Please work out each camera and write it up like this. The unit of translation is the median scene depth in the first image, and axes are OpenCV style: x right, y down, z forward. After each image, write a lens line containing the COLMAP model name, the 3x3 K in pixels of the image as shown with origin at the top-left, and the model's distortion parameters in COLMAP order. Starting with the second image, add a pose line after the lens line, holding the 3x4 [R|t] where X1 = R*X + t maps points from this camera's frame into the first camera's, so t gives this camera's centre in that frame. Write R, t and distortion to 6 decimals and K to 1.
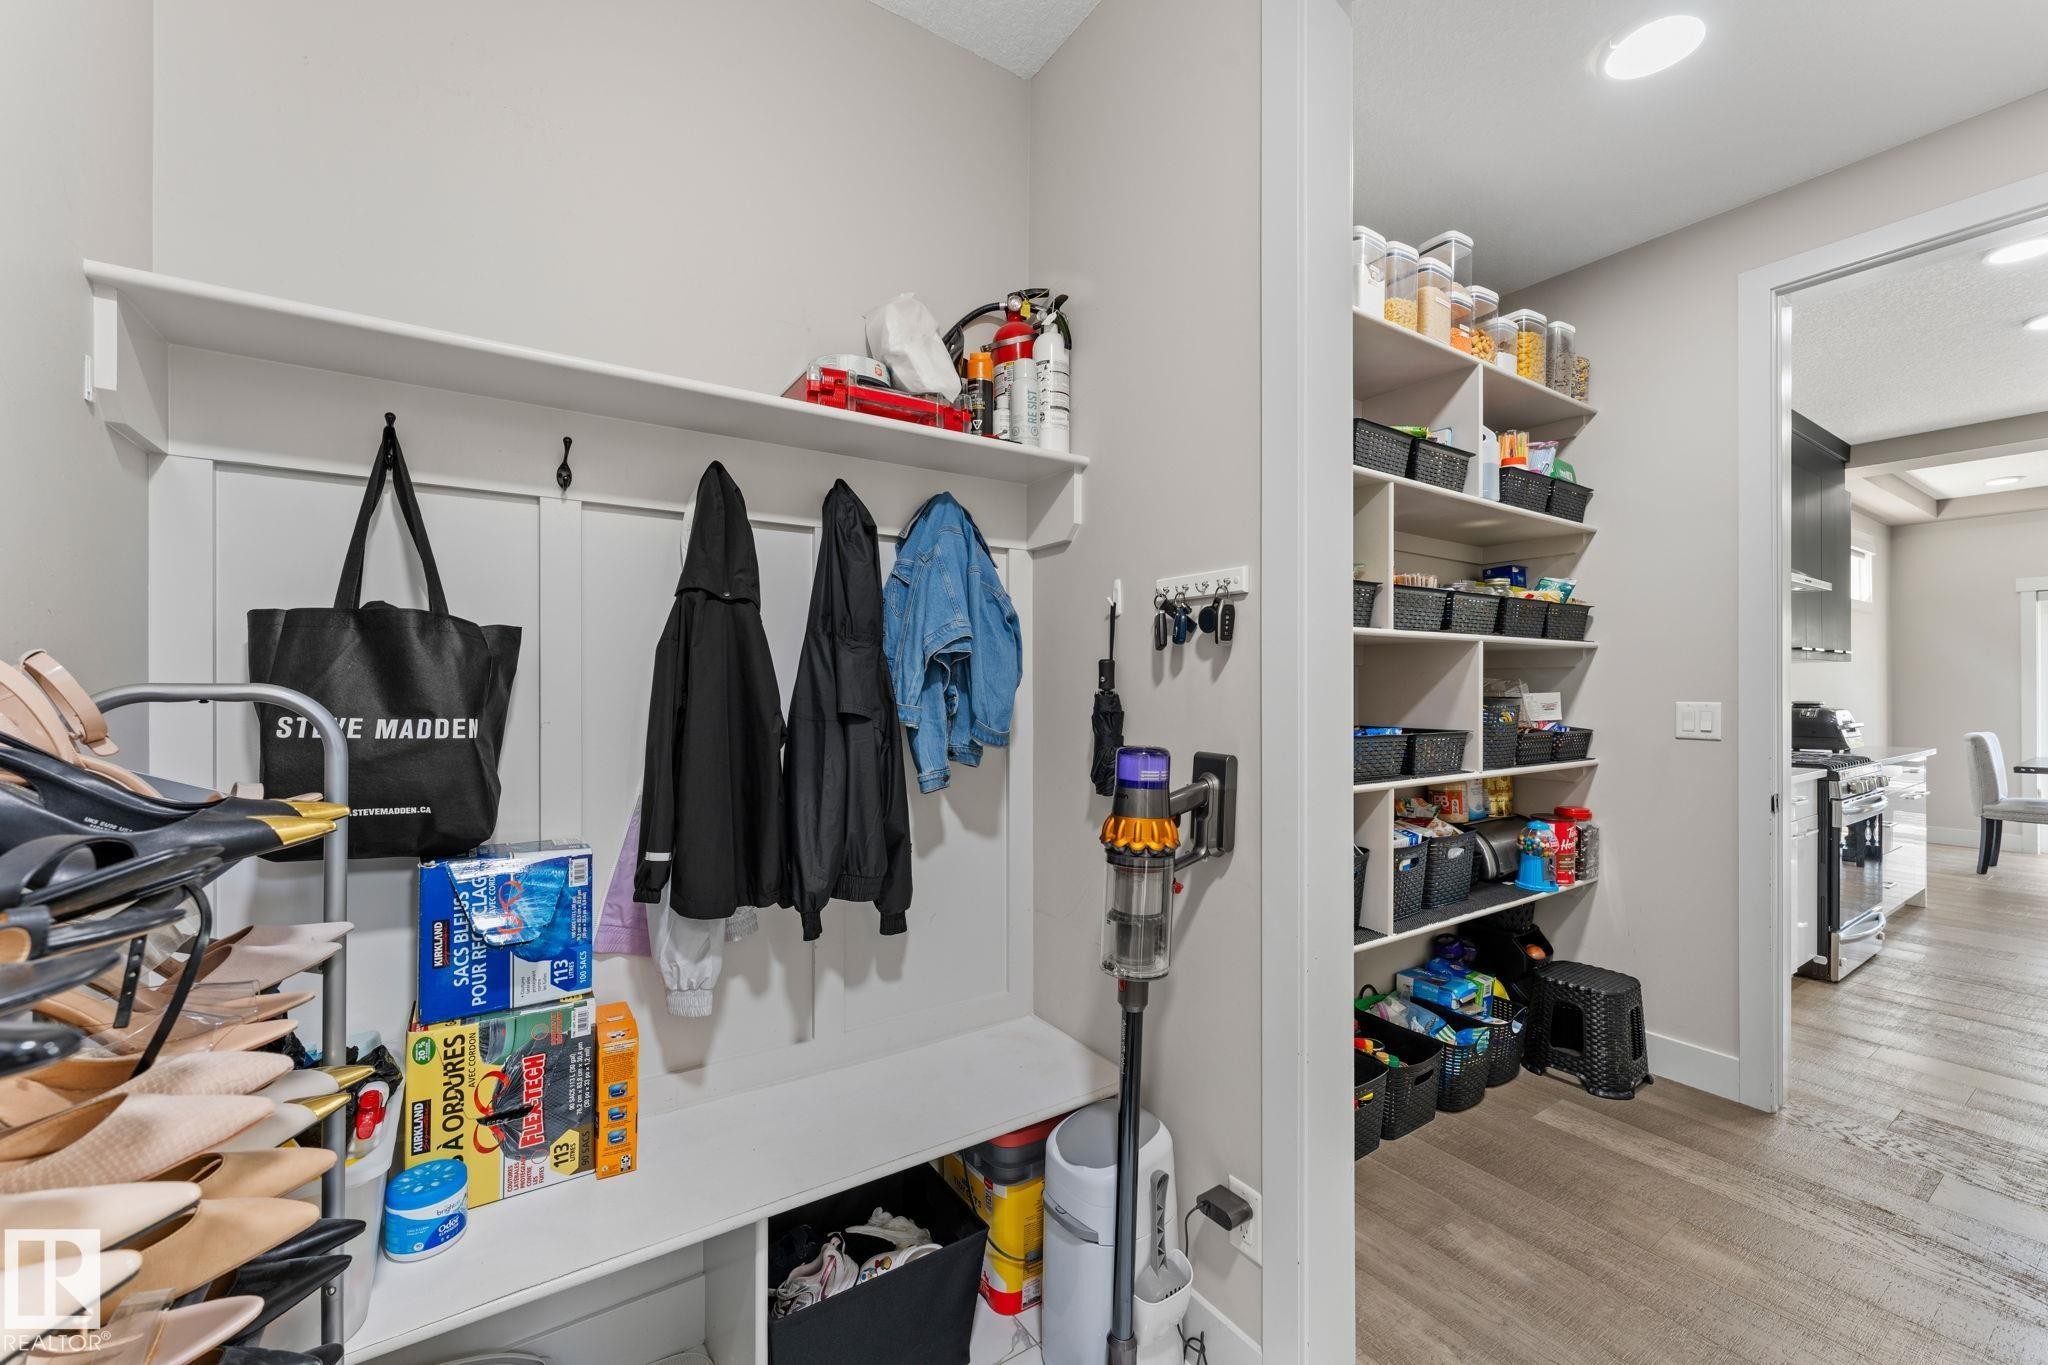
lens RADIAL K [[821.0, 0, 1029.2], [0, 821.0, 683.0], [0, 0, 1]] dist [-0.001132, -0.000227]
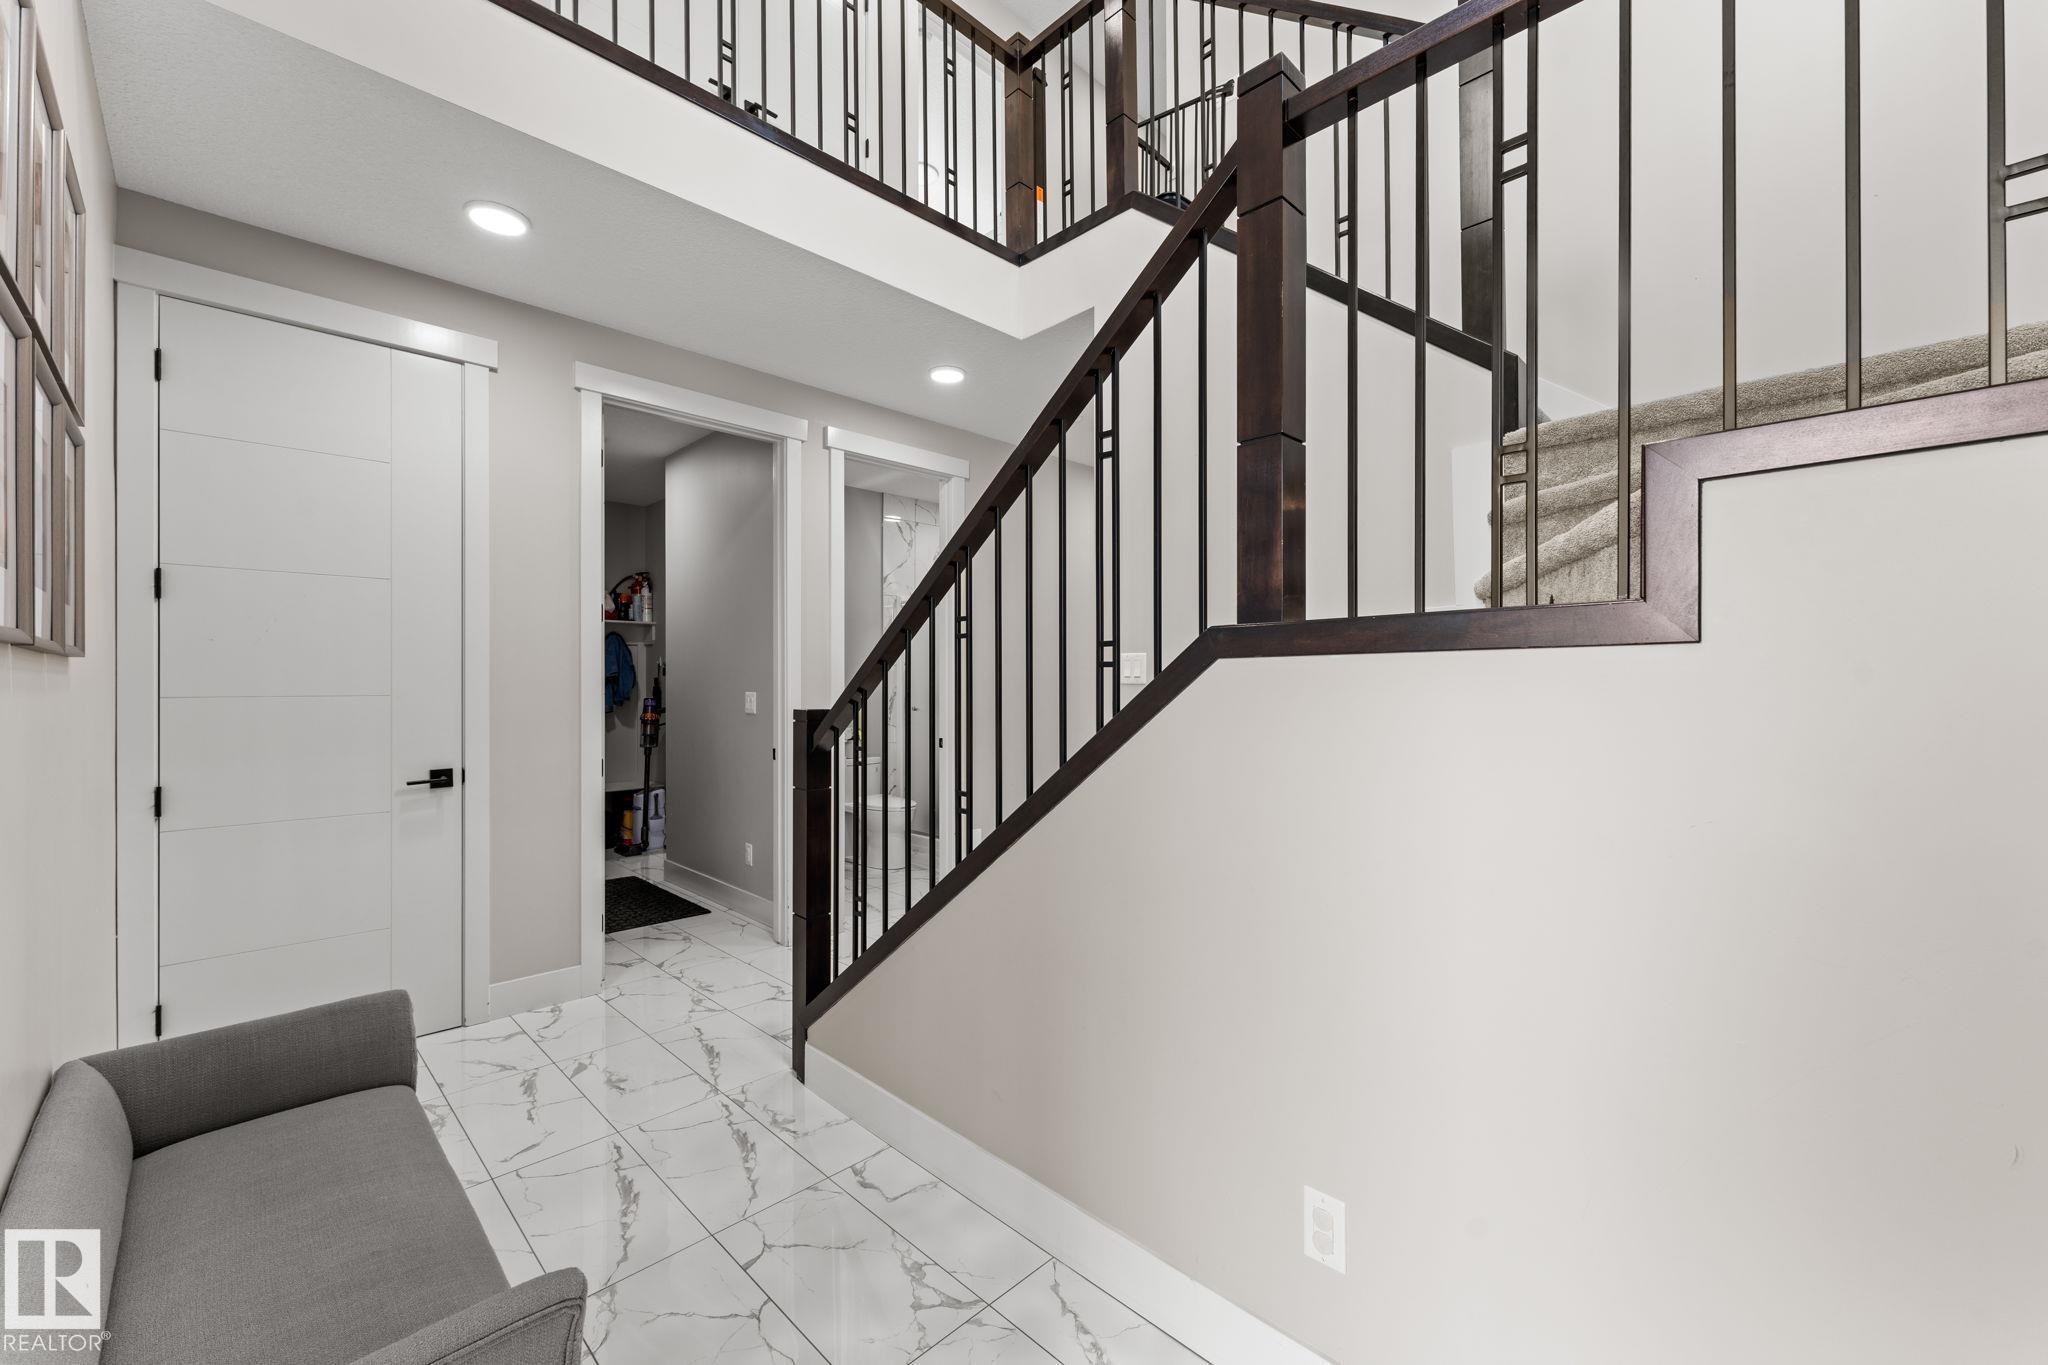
lens RADIAL K [[821.0, 0, 1029.2], [0, 821.0, 683.0], [0, 0, 1]] dist [-0.001132, -0.000227]
pose [[0.980636, -0.000438, 0.195839, 0.978938], [-0.000029, 0.999997, 0.002380, -0.013265], [-0.195839, -0.002340, 0.980633, -2.892869]]
